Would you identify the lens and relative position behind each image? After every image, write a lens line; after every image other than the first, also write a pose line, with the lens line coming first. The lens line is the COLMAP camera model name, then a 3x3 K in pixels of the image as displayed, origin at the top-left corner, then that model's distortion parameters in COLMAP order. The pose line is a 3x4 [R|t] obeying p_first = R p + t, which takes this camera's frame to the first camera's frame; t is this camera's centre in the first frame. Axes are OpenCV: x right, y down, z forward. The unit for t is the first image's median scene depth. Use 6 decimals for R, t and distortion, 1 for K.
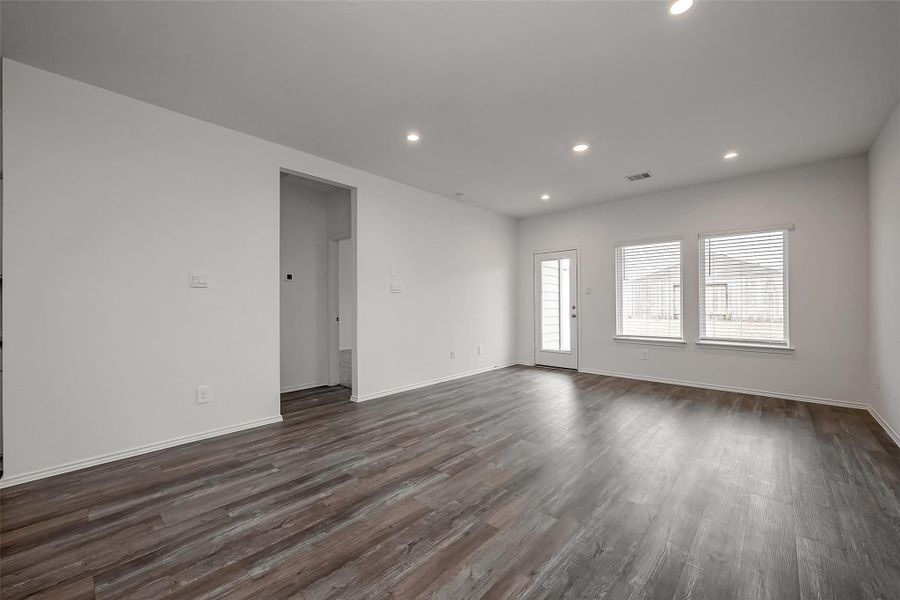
lens RADIAL K [[353.9, 0, 451.7], [0, 353.9, 300.4], [0, 0, 1]] dist [-0.001583, 0.000408]
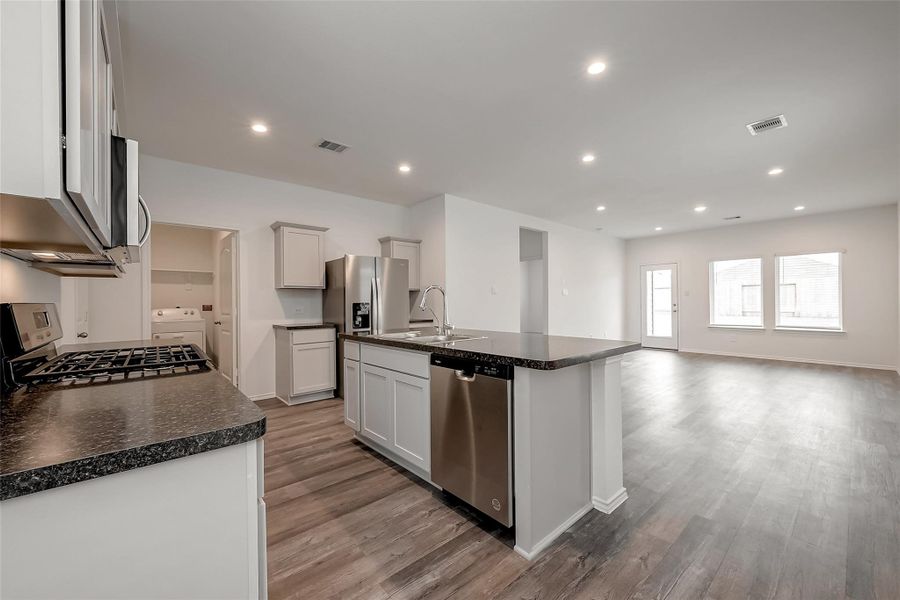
lens RADIAL K [[353.9, 0, 451.6], [0, 353.9, 301.2], [0, 0, 1]] dist [-0.001583, 0.000408]
pose [[0.994005, -0.002066, -0.109317, -0.585744], [0.002591, 0.999986, 0.004663, -0.005905], [0.109305, -0.004918, 0.993996, -0.743939]]
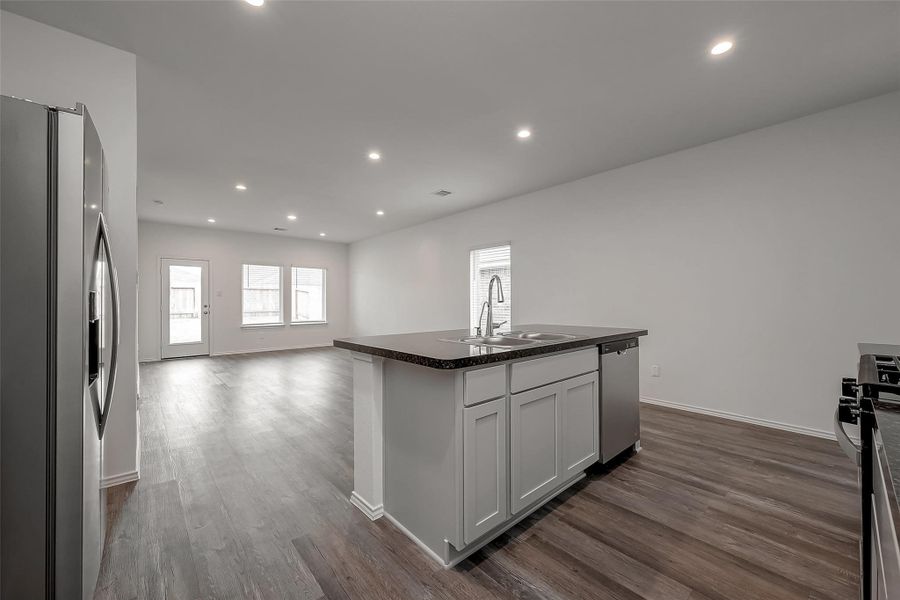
lens RADIAL K [[353.9, 0, 448.1], [0, 353.9, 299.4], [0, 0, 1]] dist [-0.001583, 0.000408]
pose [[0.106375, 0.011536, 0.994259, -1.298370], [-0.003535, 0.999931, -0.011224, 0.011052], [-0.994320, -0.002320, 0.106408, -0.000597]]
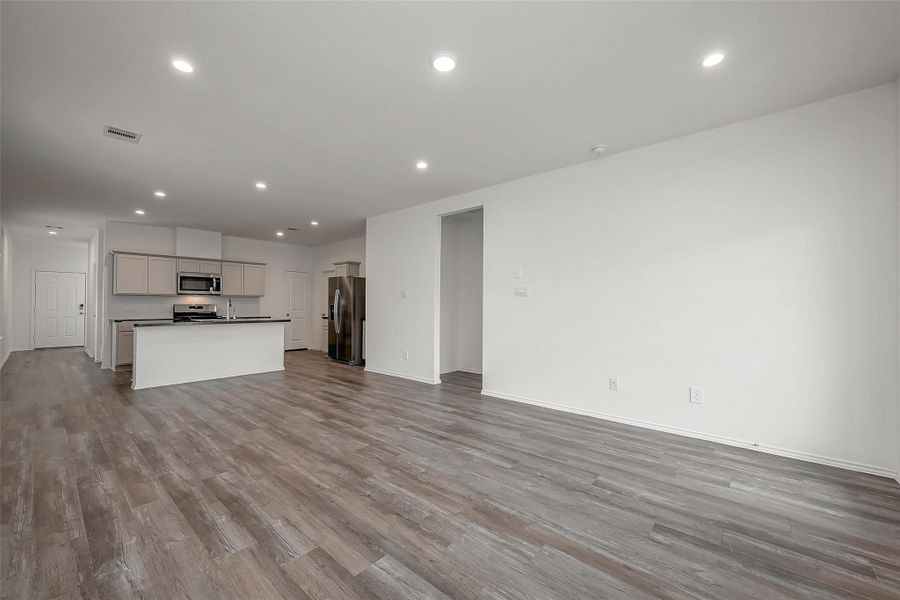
lens RADIAL K [[353.9, 0, 446.9], [0, 353.9, 299.3], [0, 0, 1]] dist [-0.001583, 0.000408]
pose [[0.026502, -0.013334, -0.999560, 0.940068], [0.004595, 0.999902, -0.013217, 0.000238], [0.999638, -0.004242, 0.026561, 0.935284]]
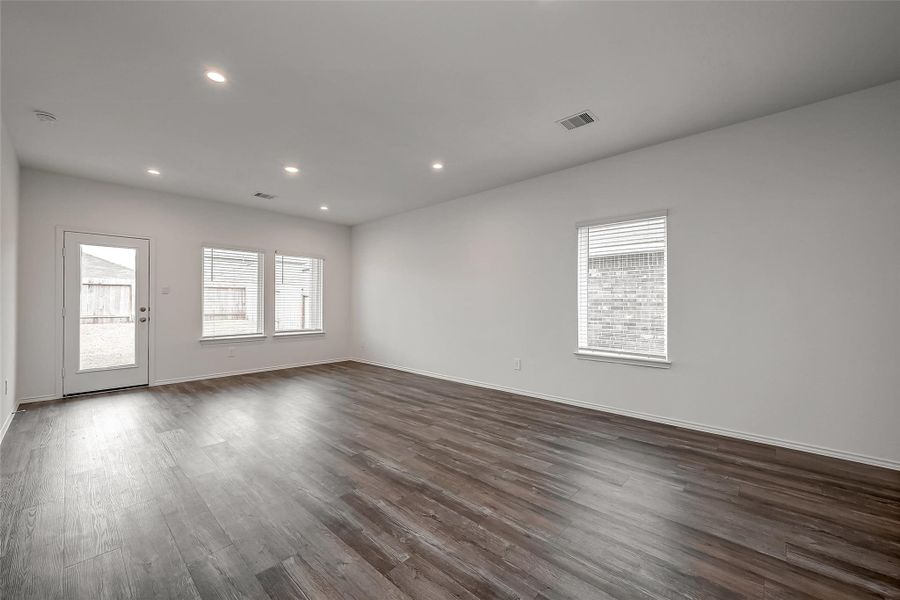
lens RADIAL K [[353.9, 0, 448.1], [0, 353.9, 302.2], [0, 0, 1]] dist [-0.001583, 0.000408]
pose [[0.003419, 0.009537, 0.999949, -0.740024], [-0.008948, 0.999915, -0.009506, 0.007281], [-0.999954, -0.008915, 0.003504, 0.459426]]
